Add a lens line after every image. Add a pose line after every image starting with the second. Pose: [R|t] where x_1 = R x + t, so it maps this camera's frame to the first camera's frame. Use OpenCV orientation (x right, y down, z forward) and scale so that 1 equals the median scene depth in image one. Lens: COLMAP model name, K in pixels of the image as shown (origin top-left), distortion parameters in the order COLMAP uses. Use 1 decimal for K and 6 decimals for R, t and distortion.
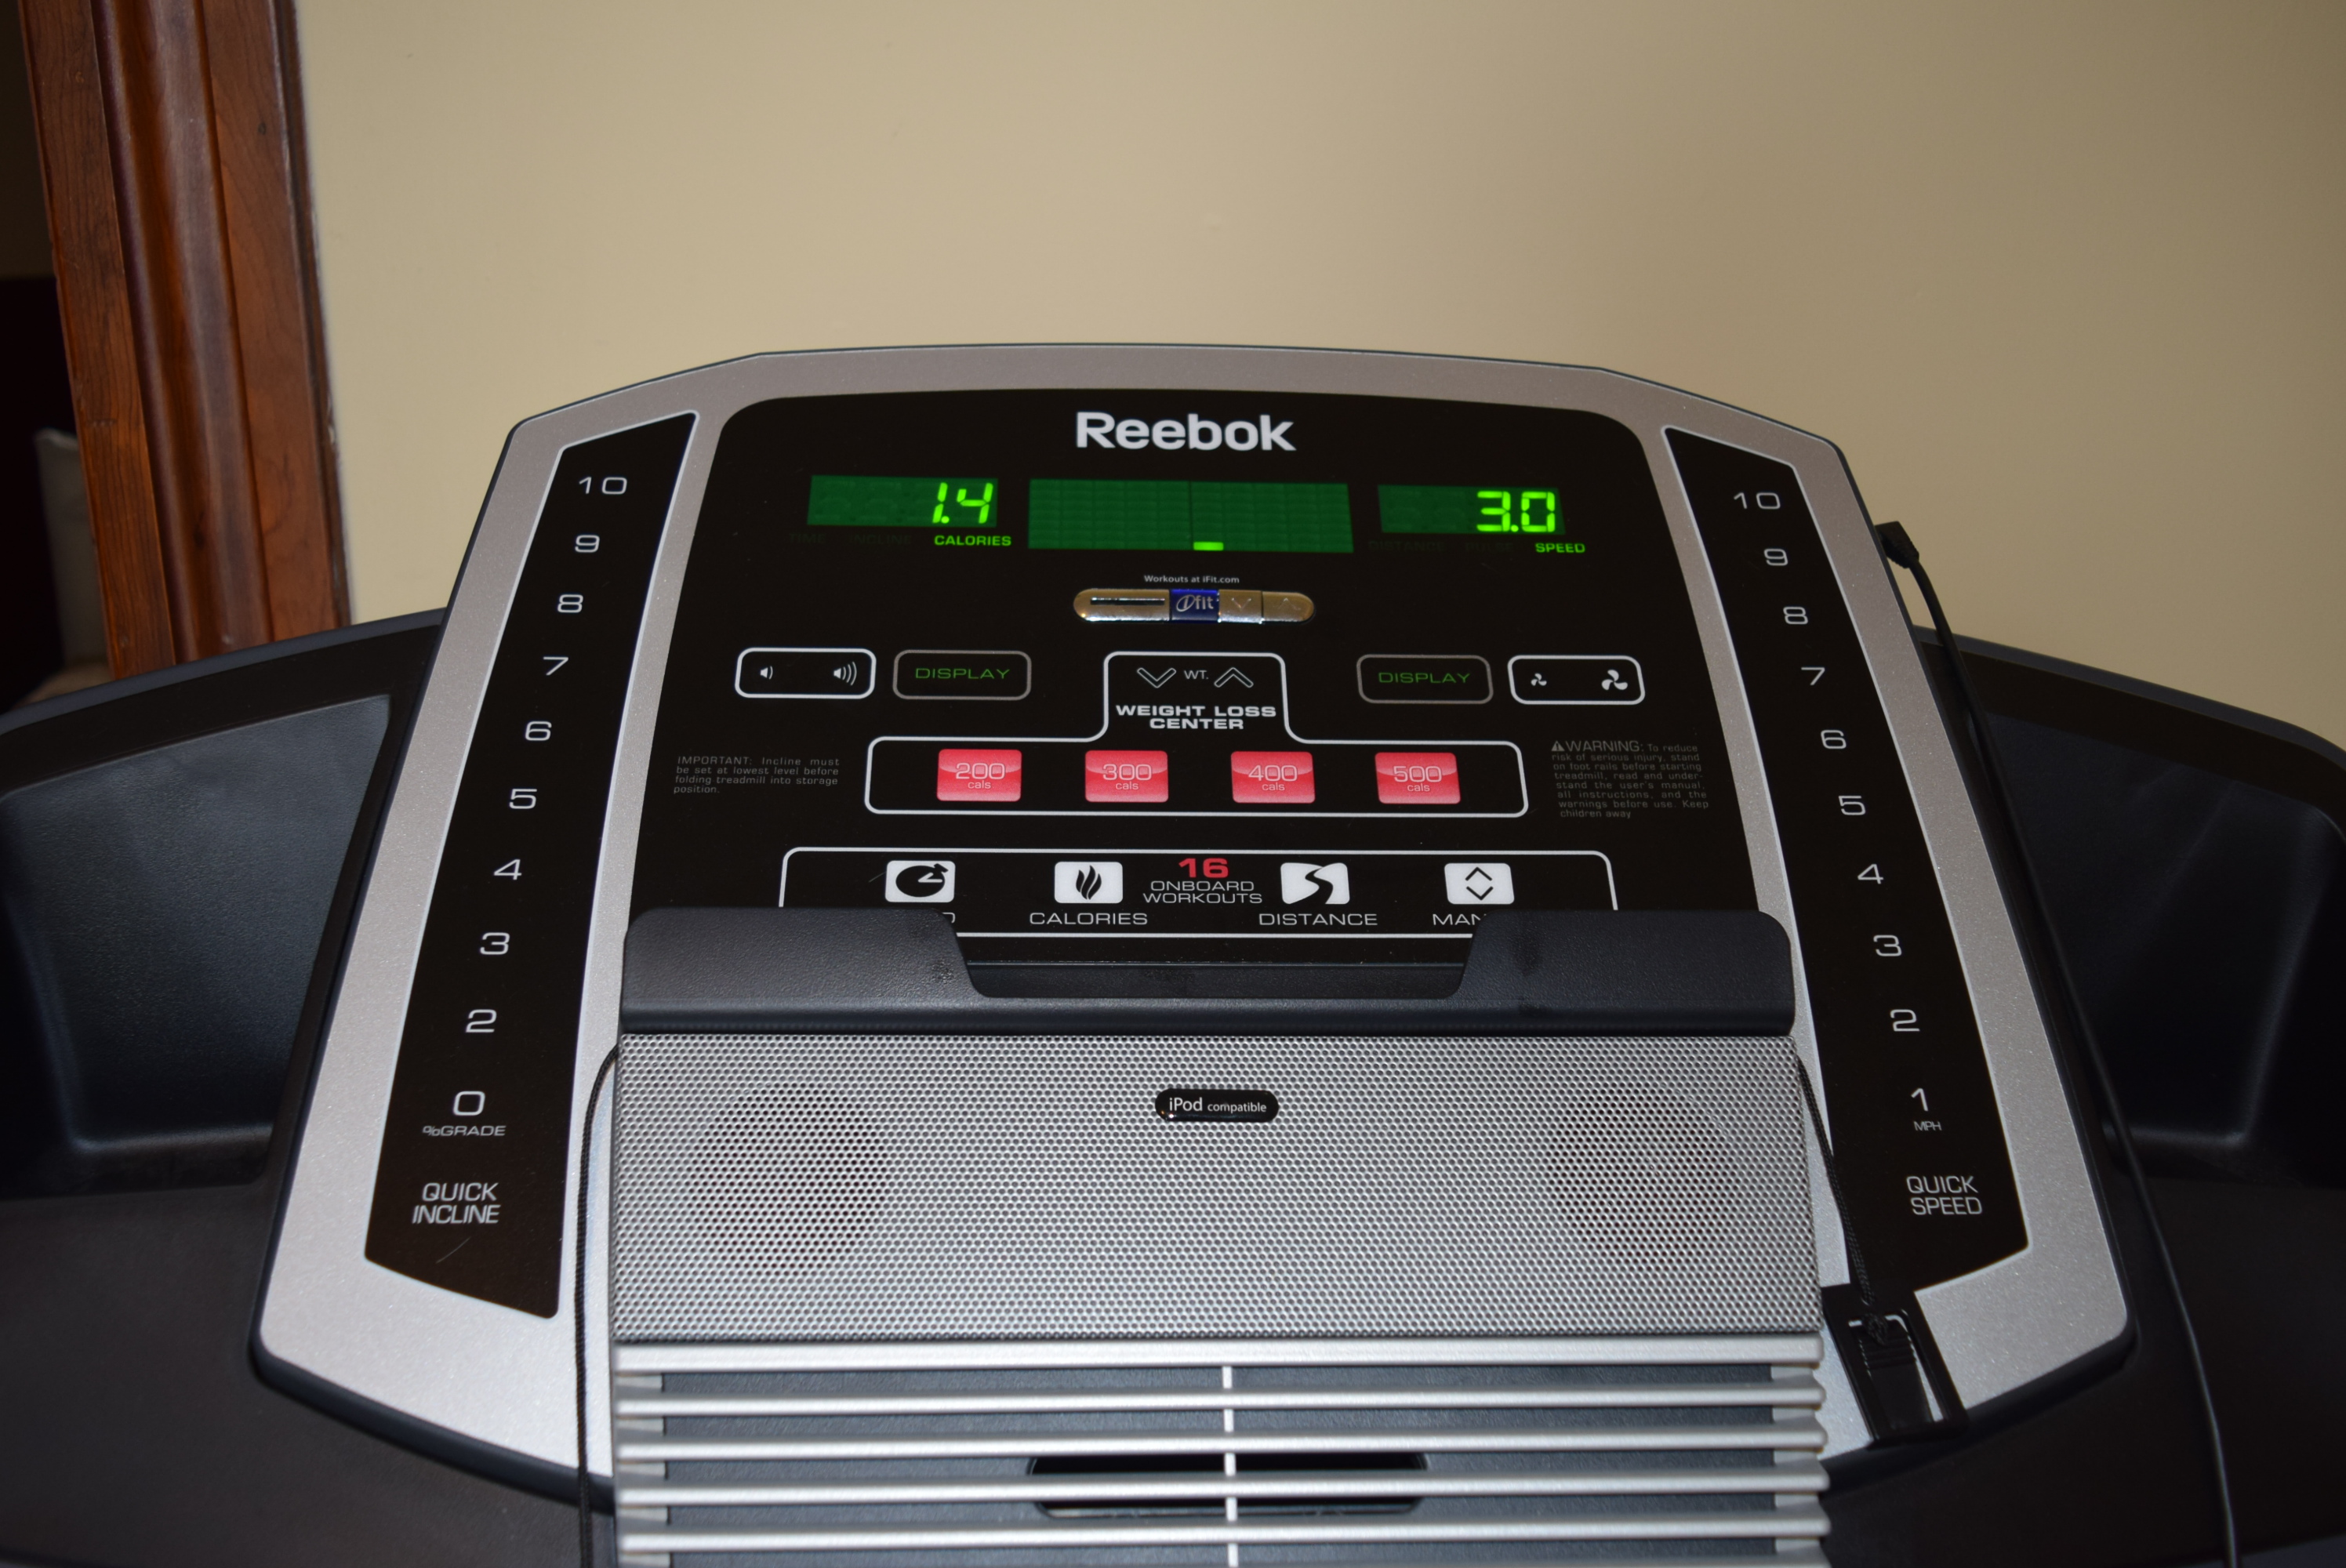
lens RADIAL K [[1825.3, 0, 1158.1], [0, 1825.3, 784.8], [0, 0, 1]] dist [-0.025097, 0.010566]
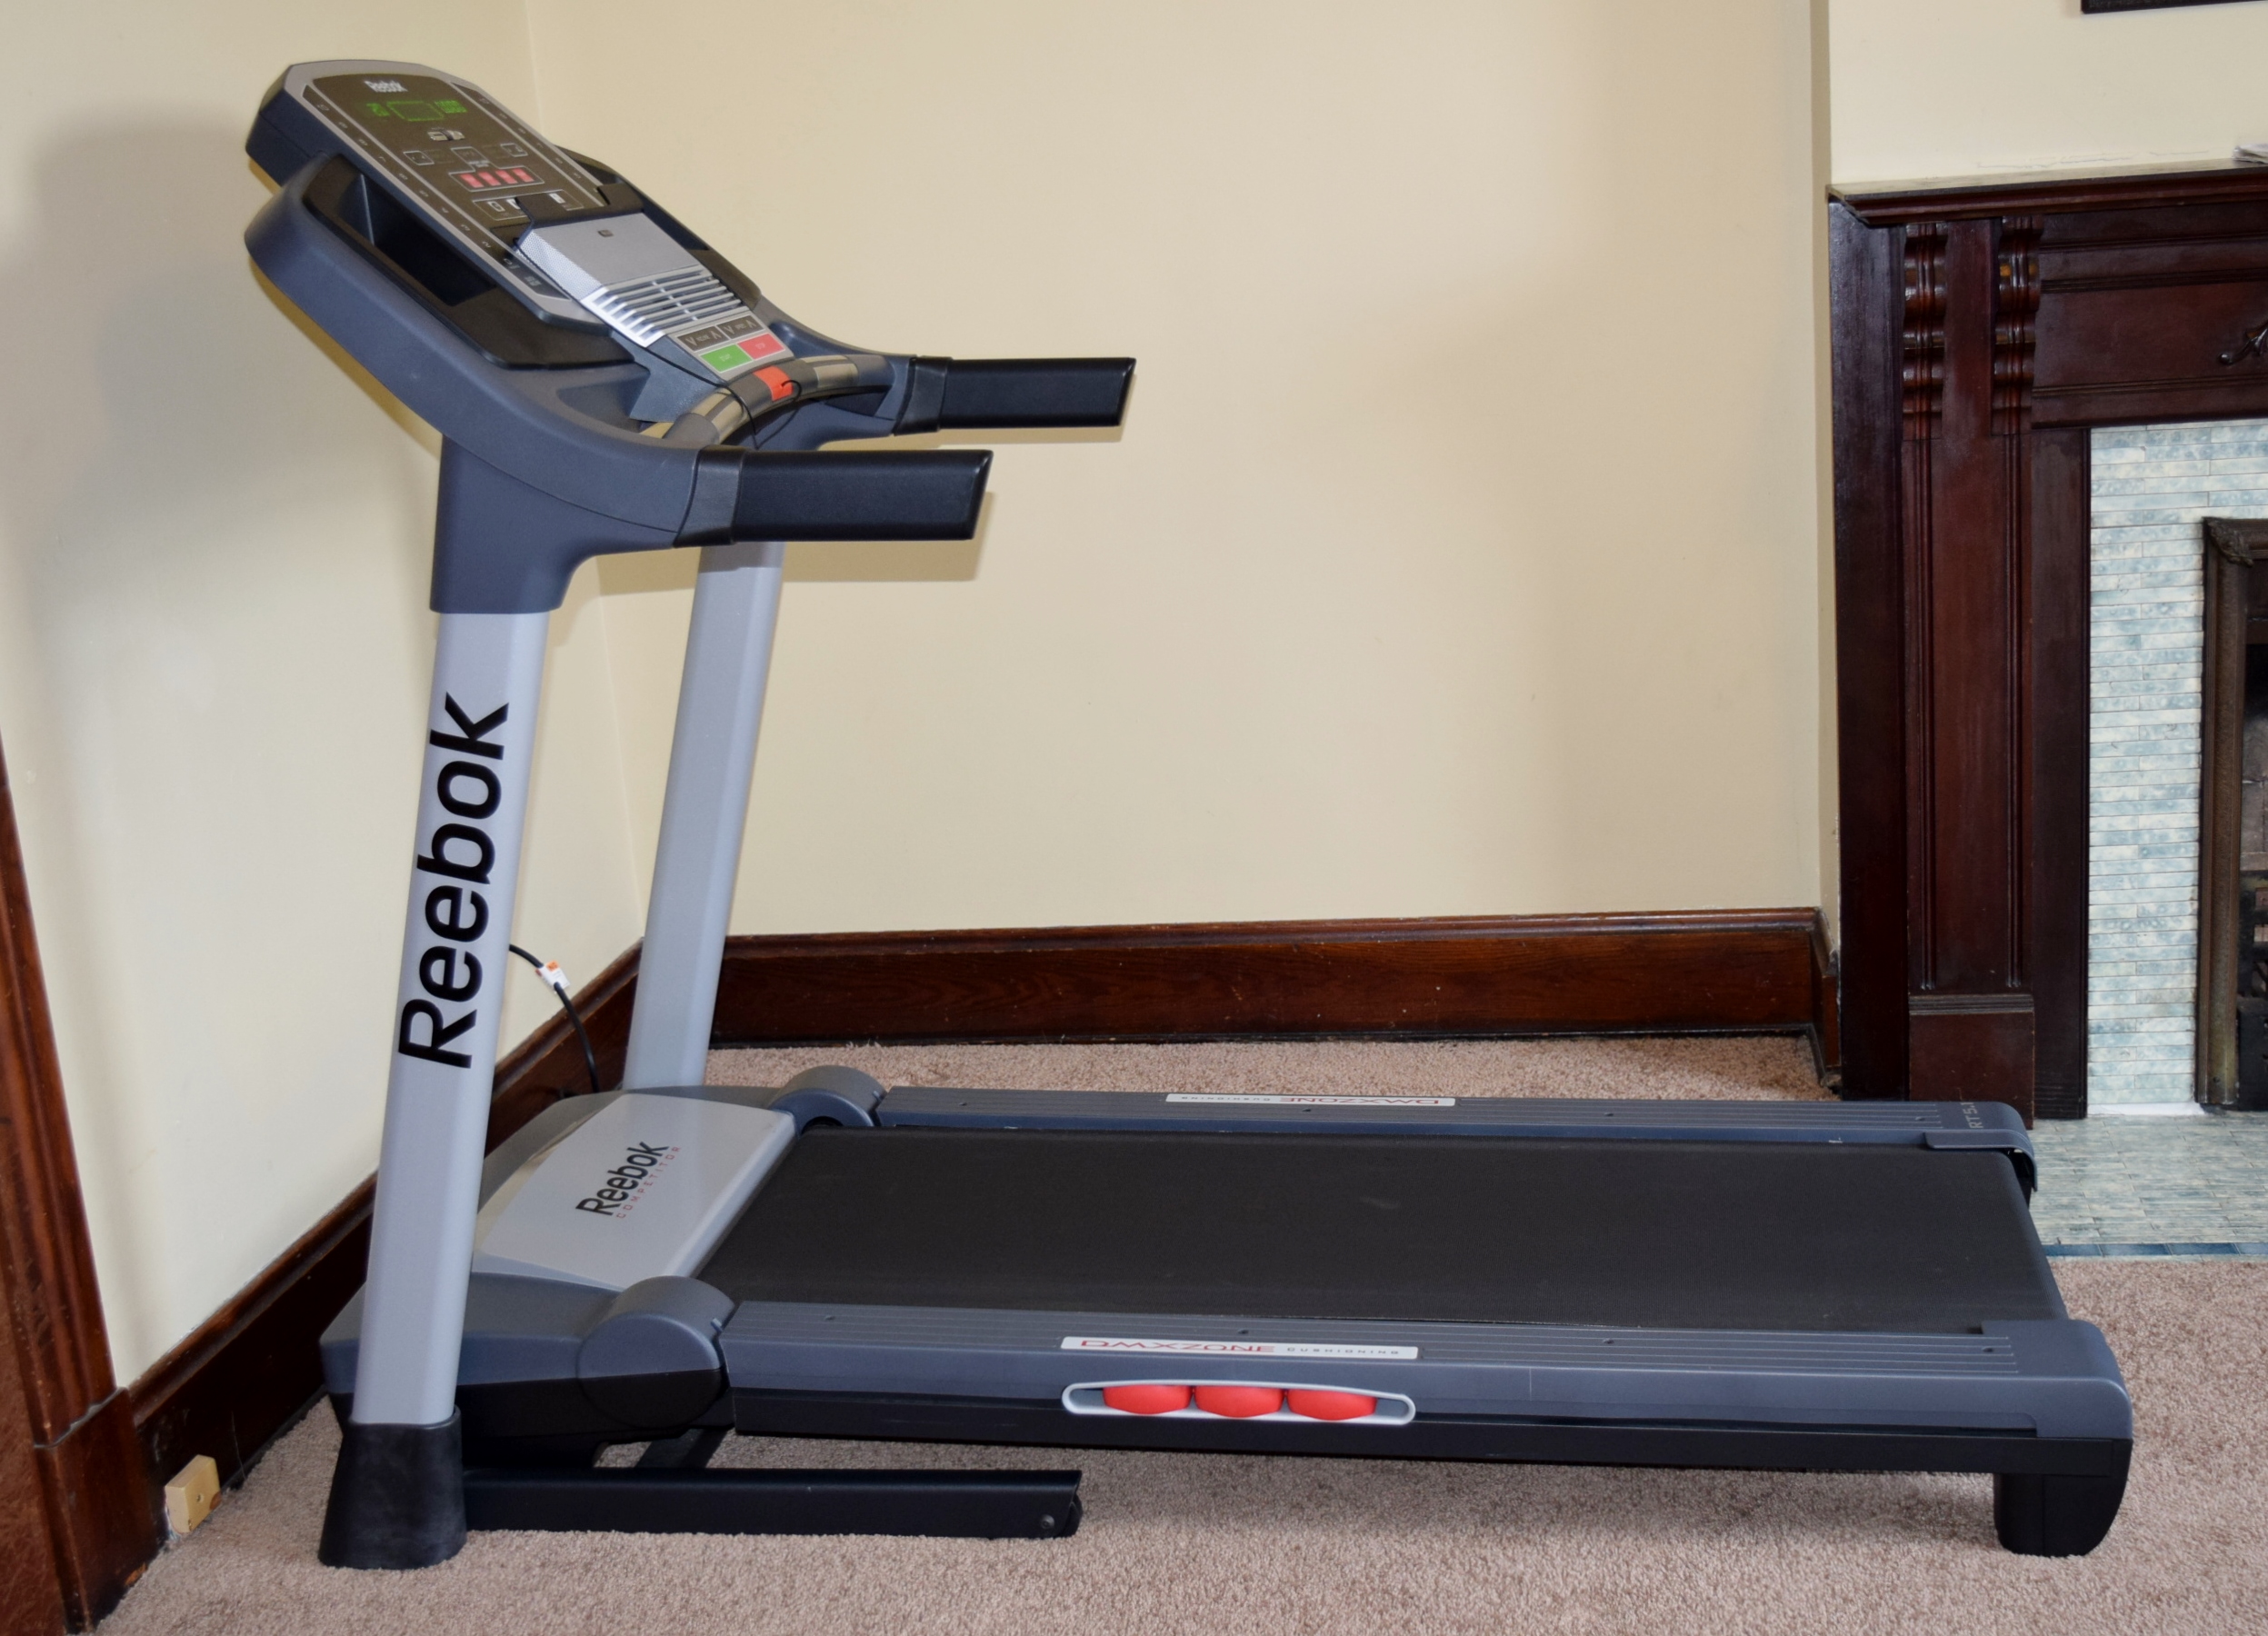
lens RADIAL K [[2799.1, 0, 1132.9], [0, 2799.1, 858.2], [0, 0, 1]] dist [-0.044759, -0.000439]
pose [[0.196066, -0.292081, 0.936080, -4.652347], [0.358942, 0.909733, 0.208678, 0.459220], [-0.912534, 0.295083, 0.283208, -1.026700]]
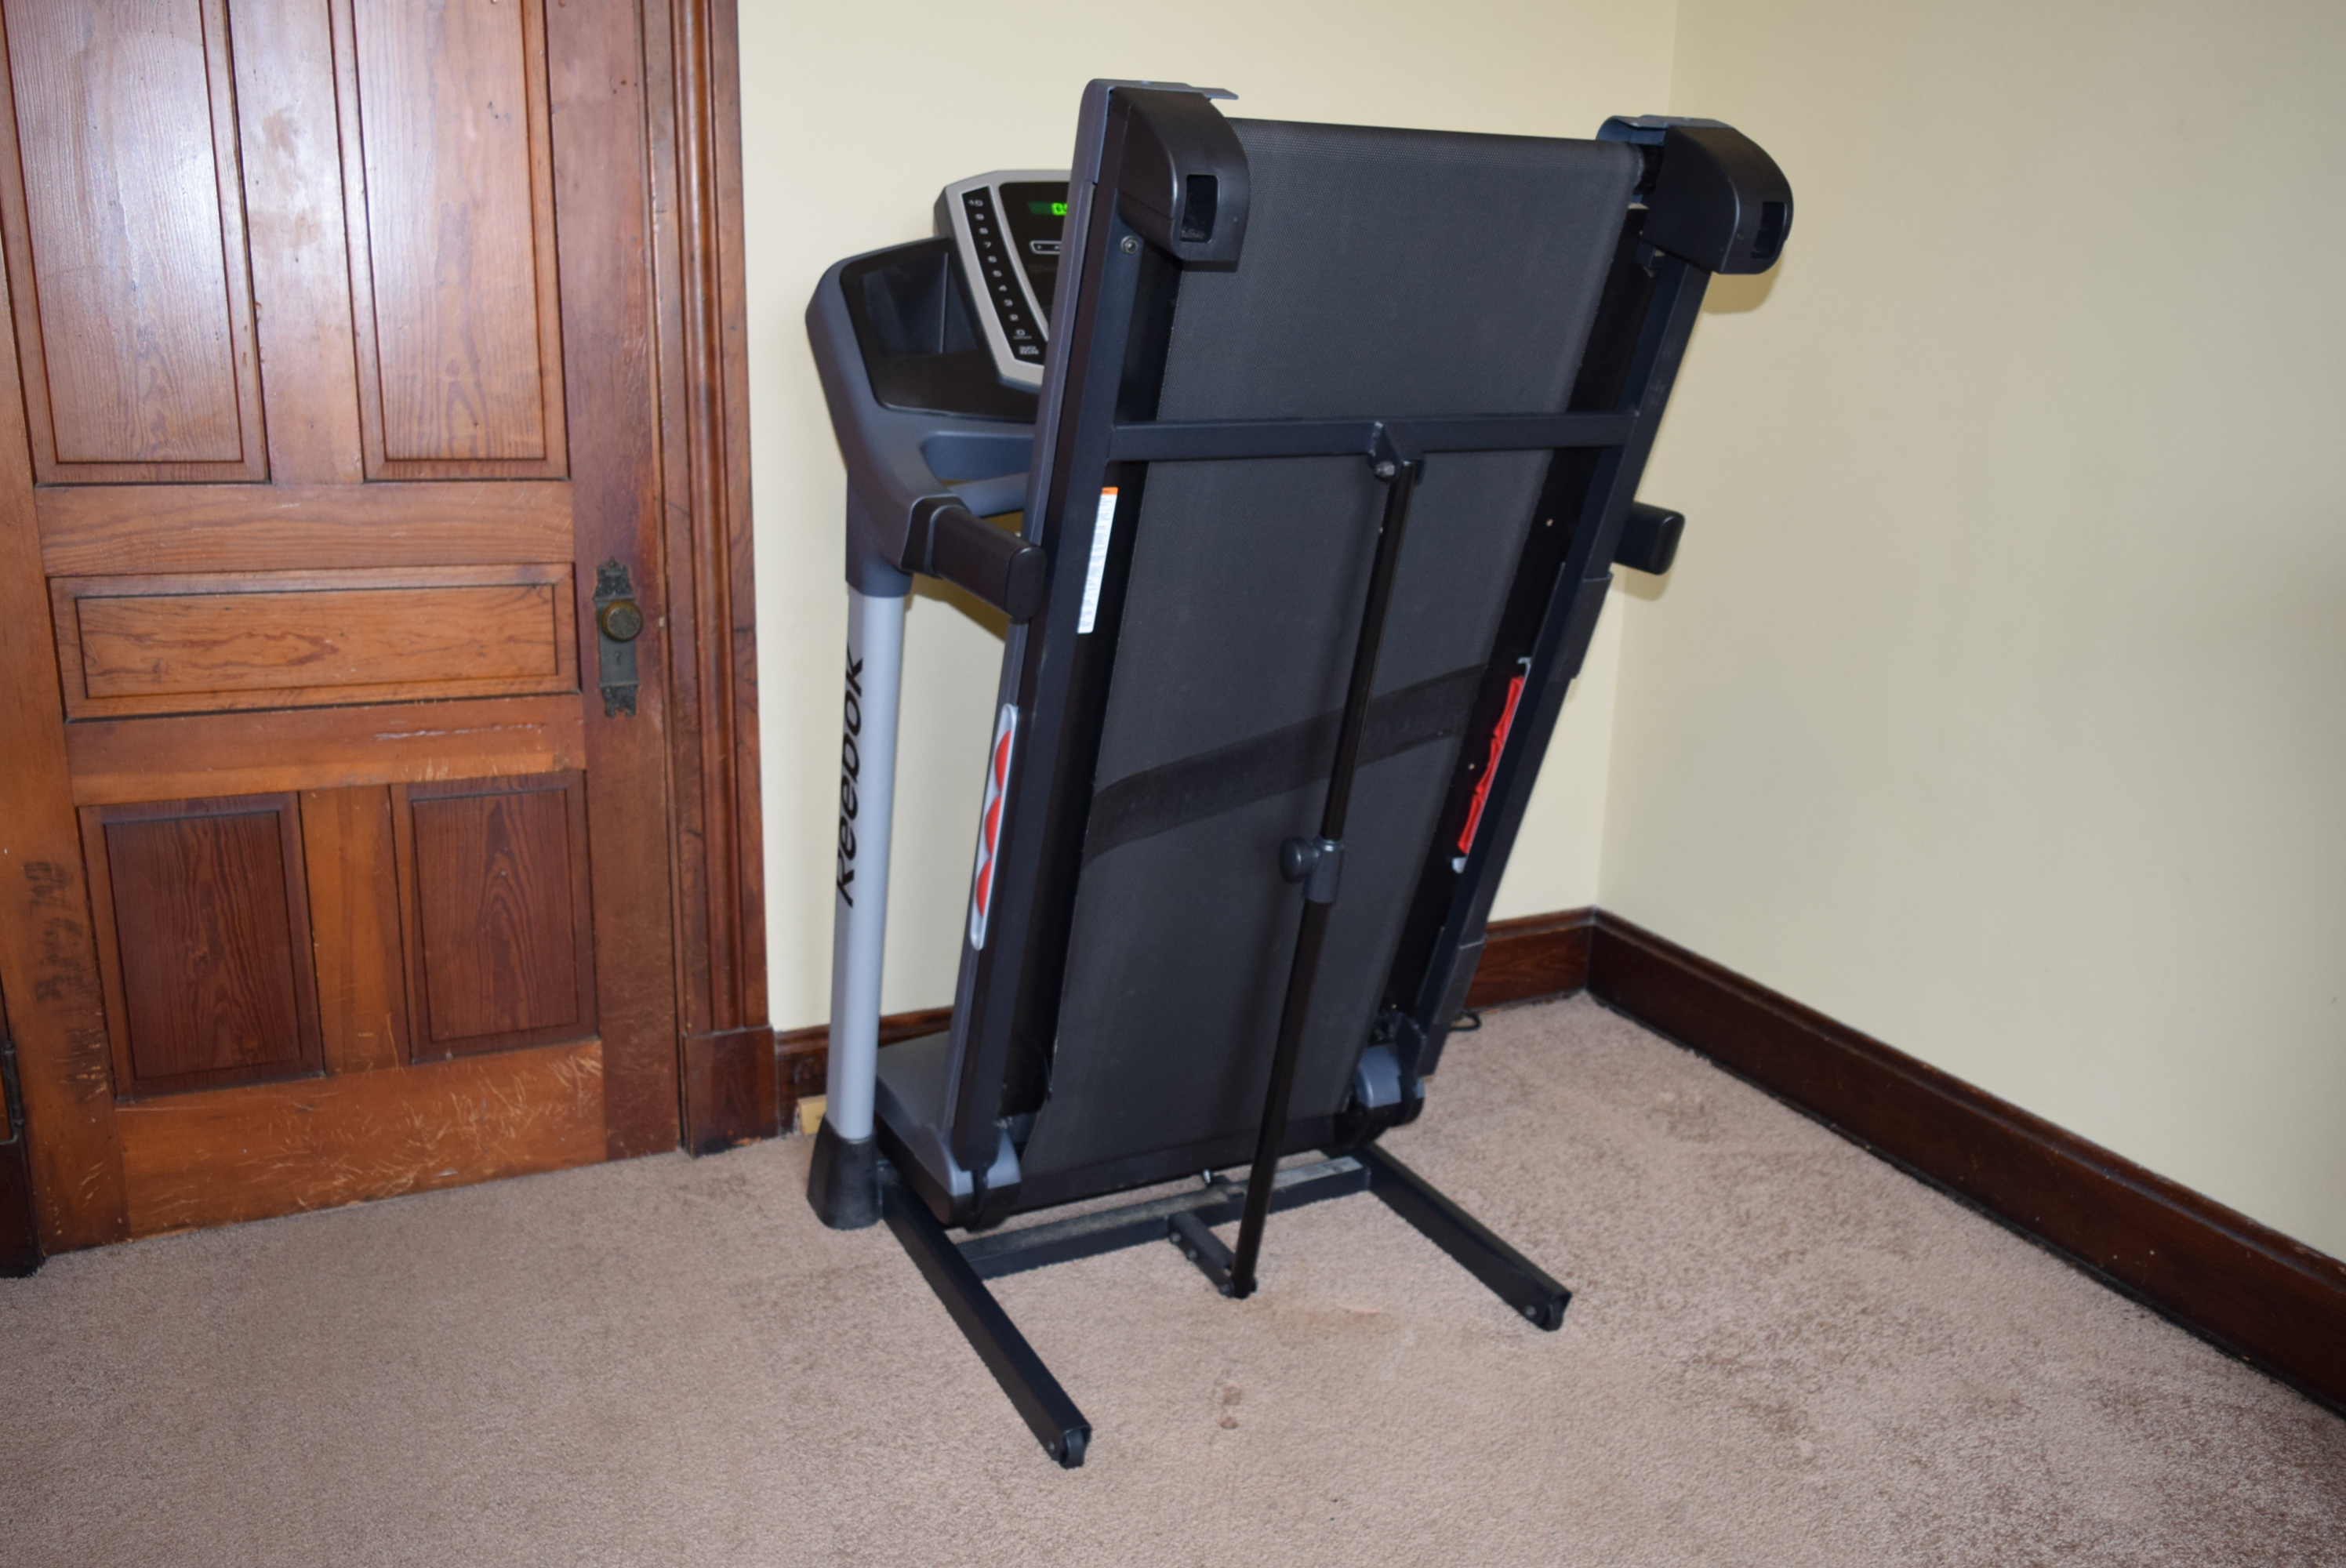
lens RADIAL K [[1825.3, 0, 1158.1], [0, 1825.3, 784.8], [0, 0, 1]] dist [-0.025097, 0.010566]
pose [[0.913299, -0.114932, 0.390738, -1.671691], [0.118097, 0.992873, 0.016006, 1.067199], [-0.389793, 0.031527, 0.920363, -2.688113]]
